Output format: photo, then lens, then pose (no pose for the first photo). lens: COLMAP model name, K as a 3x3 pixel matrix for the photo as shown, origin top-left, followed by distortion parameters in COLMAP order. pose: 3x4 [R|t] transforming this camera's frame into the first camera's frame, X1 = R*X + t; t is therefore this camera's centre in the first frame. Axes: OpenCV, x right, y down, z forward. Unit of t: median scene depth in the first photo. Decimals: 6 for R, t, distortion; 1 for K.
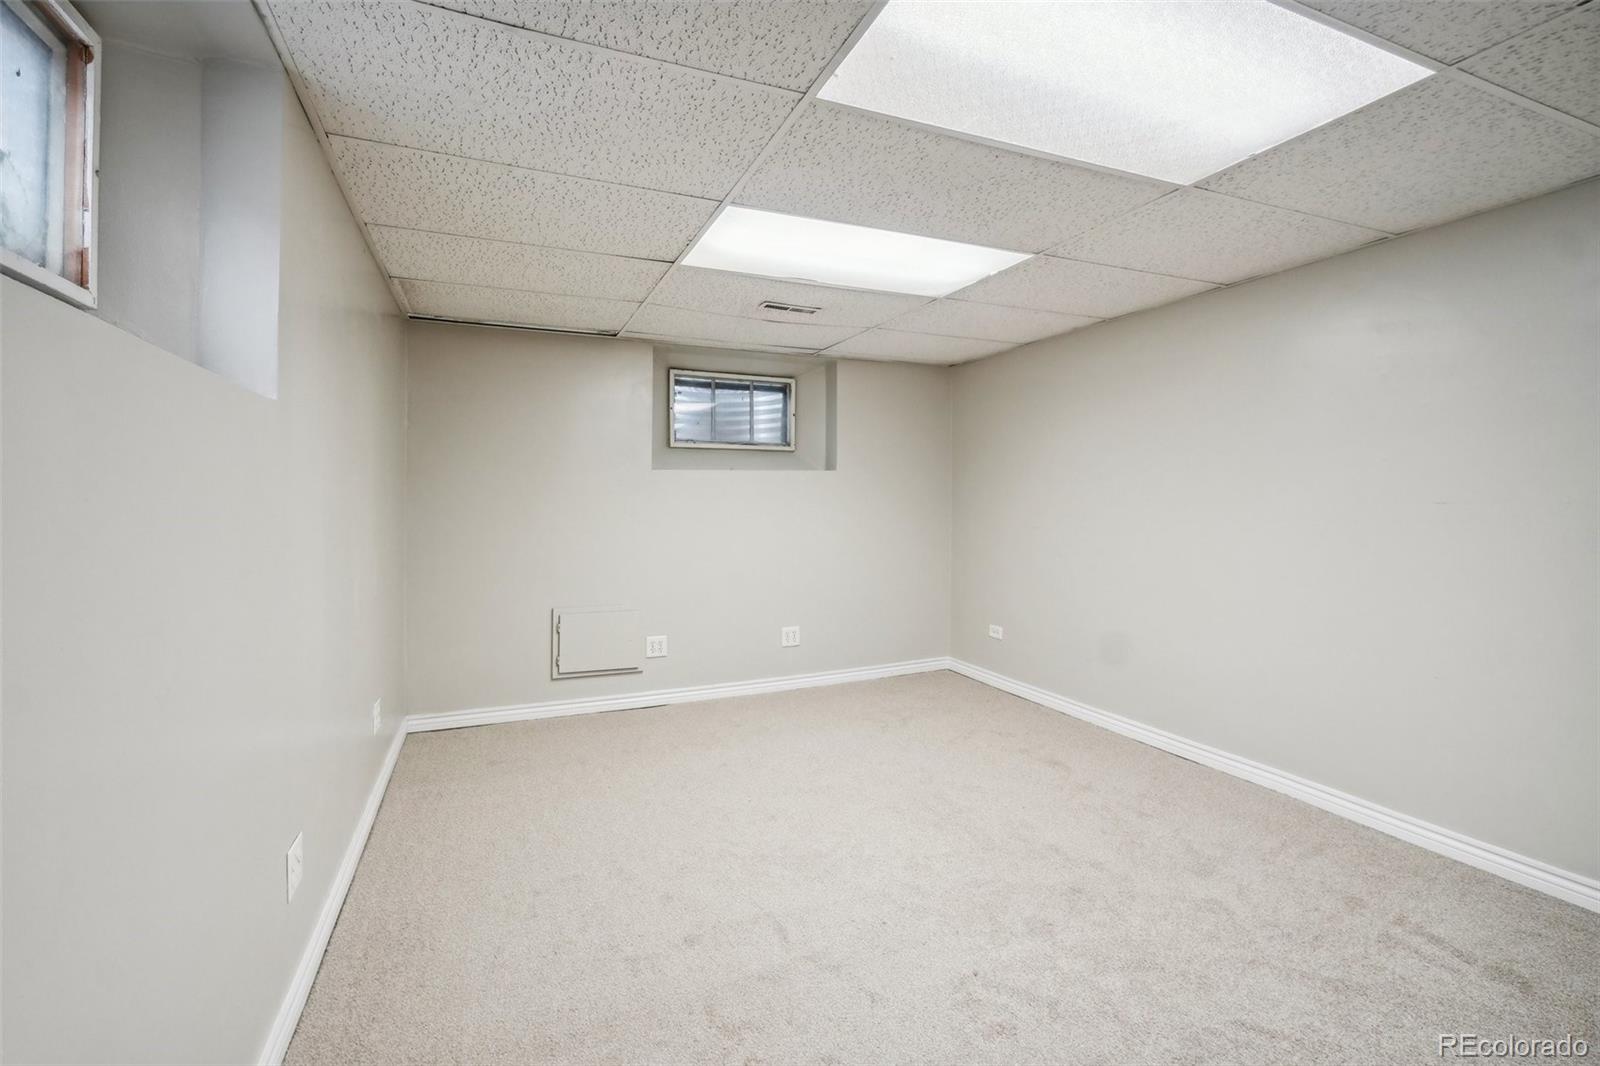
lens RADIAL K [[692.2, 0, 763.6], [0, 692.2, 502.1], [0, 0, 1]] dist [-0.000404, -0.000044]
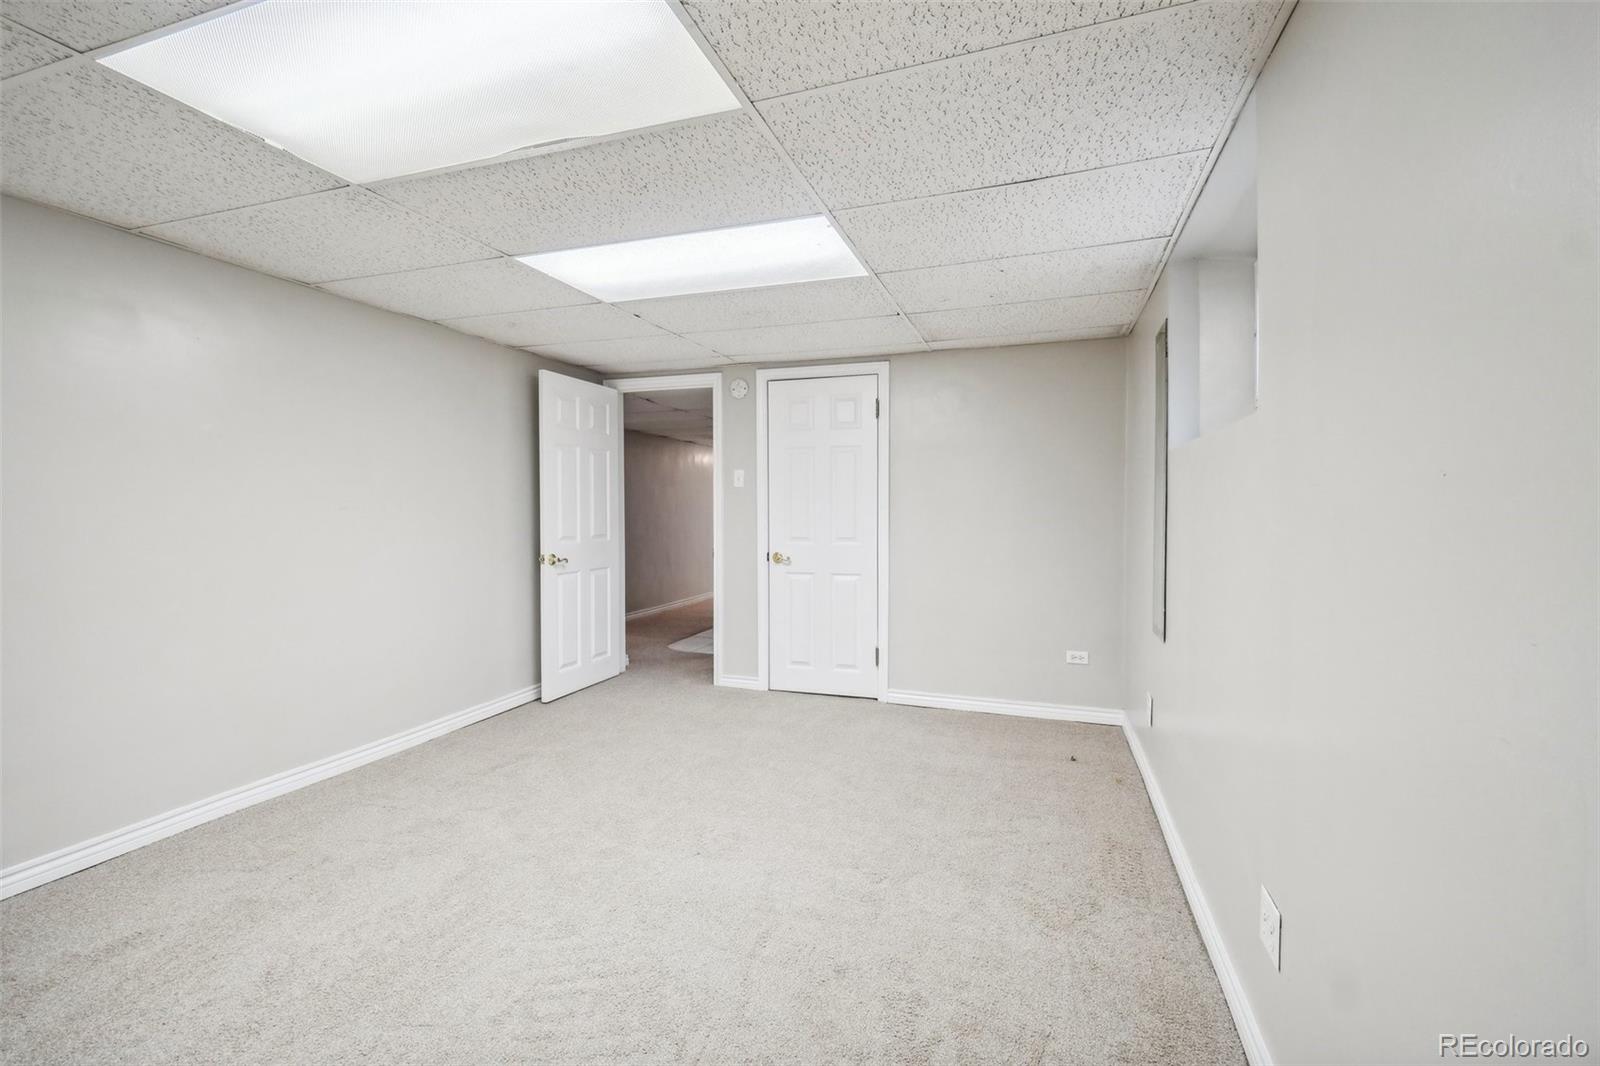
lens RADIAL K [[708.5, 0, 800.5], [0, 708.5, 523.2], [0, 0, 1]] dist [-0.002878, -0.000277]
pose [[-0.764565, -0.013705, 0.644401, -0.714213], [-0.001101, 0.999800, 0.019958, 0.002112], [-0.644546, 0.014550, -0.764427, 1.863632]]
